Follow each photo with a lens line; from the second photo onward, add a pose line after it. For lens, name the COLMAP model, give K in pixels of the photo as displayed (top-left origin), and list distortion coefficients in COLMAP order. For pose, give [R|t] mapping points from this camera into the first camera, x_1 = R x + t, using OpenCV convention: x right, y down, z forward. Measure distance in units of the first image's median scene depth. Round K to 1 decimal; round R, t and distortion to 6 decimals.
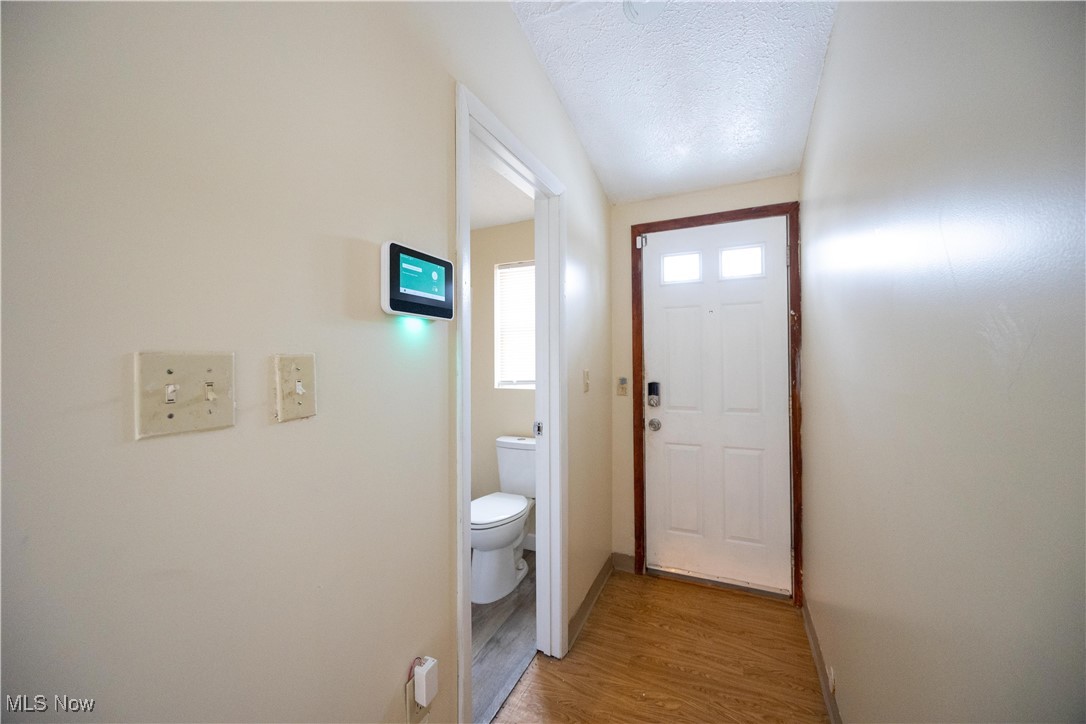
lens RADIAL K [[411.2, 0, 543.6], [0, 411.2, 361.8], [0, 0, 1]] dist [-0.007707, 0.001263]
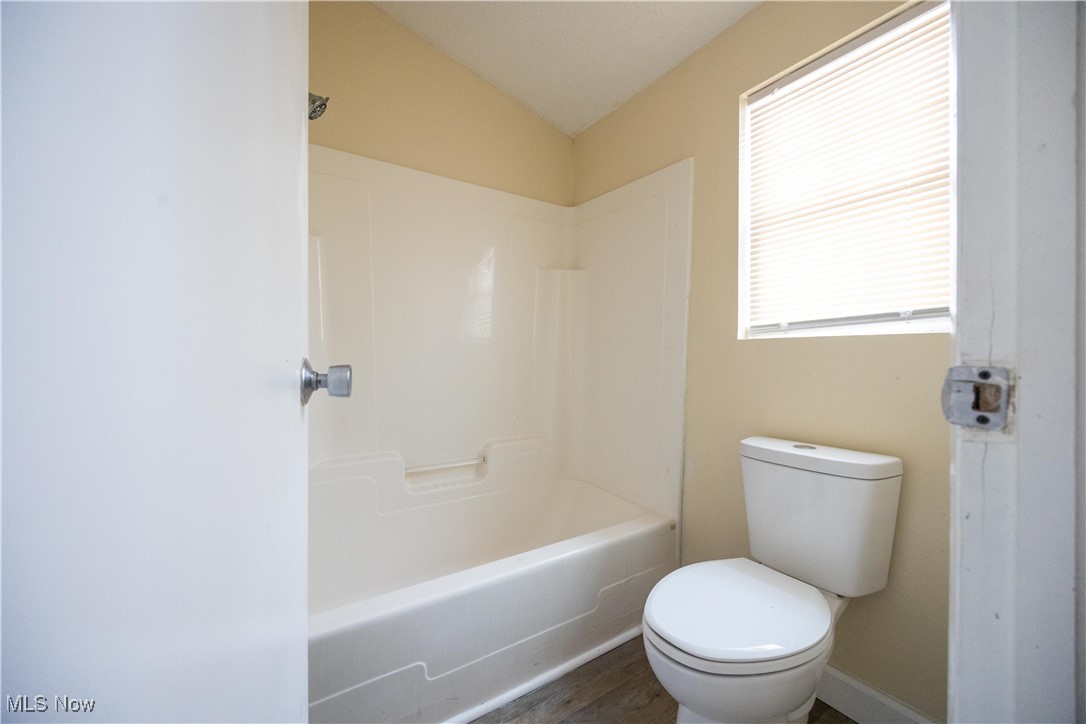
lens RADIAL K [[411.2, 0, 537.2], [0, 411.2, 362.5], [0, 0, 1]] dist [-0.007707, 0.001263]
pose [[0.840811, 0.007067, -0.541283, -0.054343], [-0.003746, 0.999967, 0.007236, 0.090339], [0.541316, -0.004057, 0.840810, 0.450771]]
